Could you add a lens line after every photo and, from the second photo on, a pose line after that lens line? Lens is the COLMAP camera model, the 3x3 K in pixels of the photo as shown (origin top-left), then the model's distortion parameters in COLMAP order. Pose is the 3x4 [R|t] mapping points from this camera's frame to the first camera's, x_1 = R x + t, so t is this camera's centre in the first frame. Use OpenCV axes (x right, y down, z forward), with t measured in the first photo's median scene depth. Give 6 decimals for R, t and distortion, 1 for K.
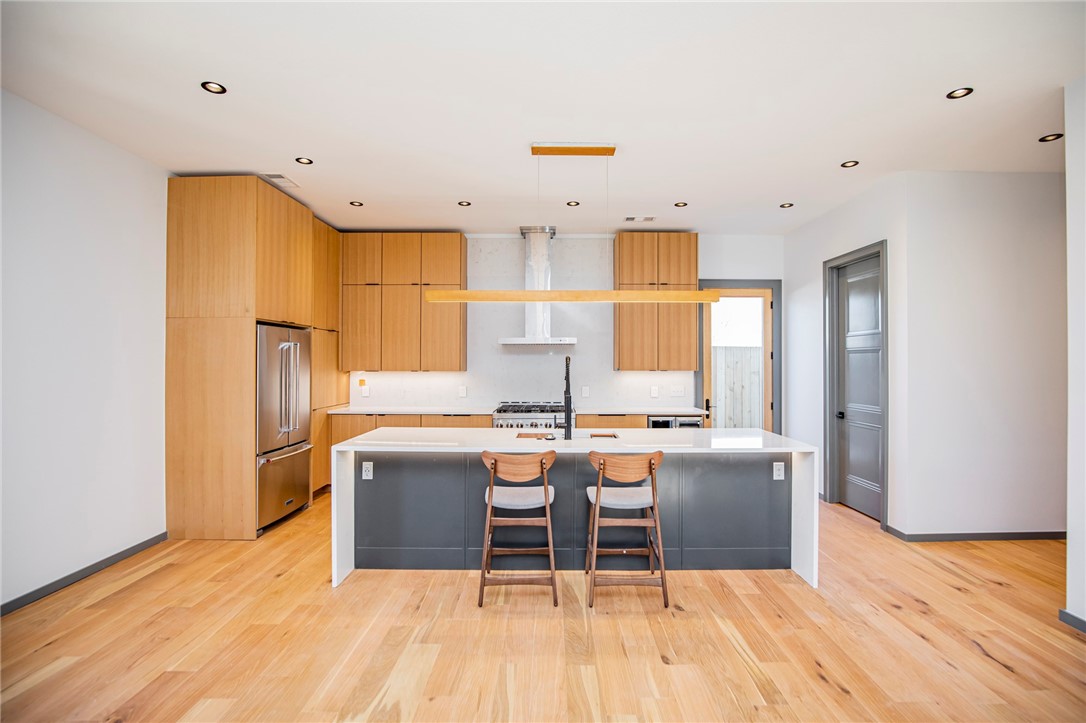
lens RADIAL K [[511.5, 0, 545.3], [0, 511.5, 359.5], [0, 0, 1]] dist [-0.031534, 0.001112]
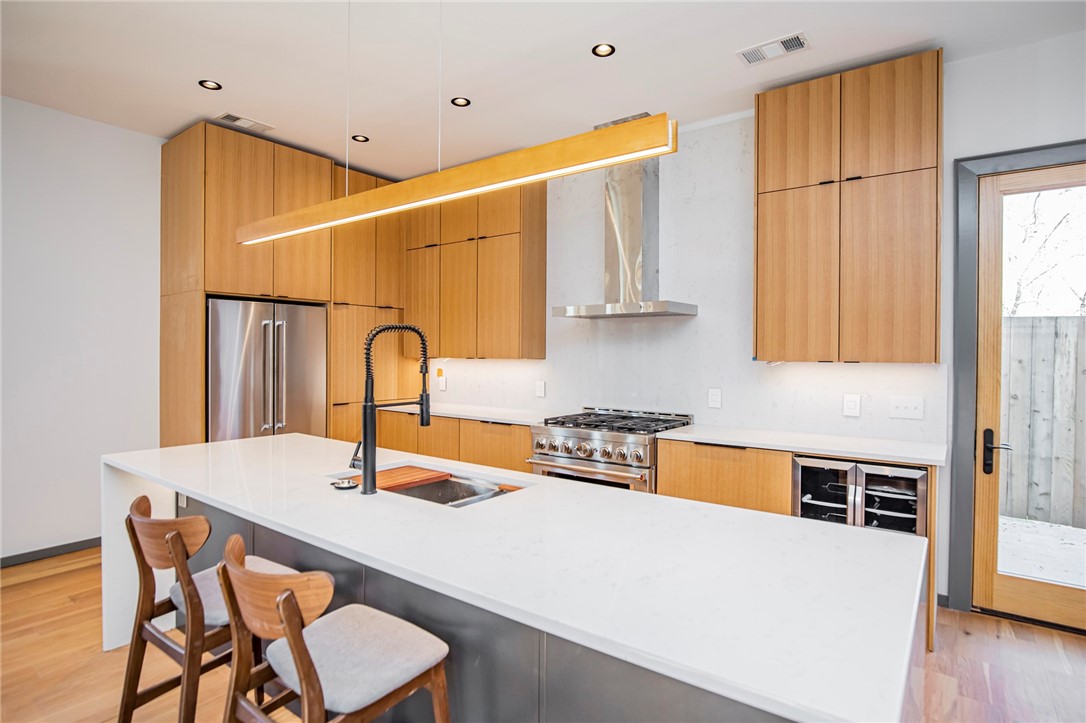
lens RADIAL K [[564.7, 0, 542.1], [0, 564.7, 359.6], [0, 0, 1]] dist [-0.020294, -0.000904]
pose [[0.805874, 0.010609, -0.591992, 0.307862], [-0.001811, 0.999879, 0.015453, 0.011909], [0.592084, -0.011381, 0.805796, 0.410270]]
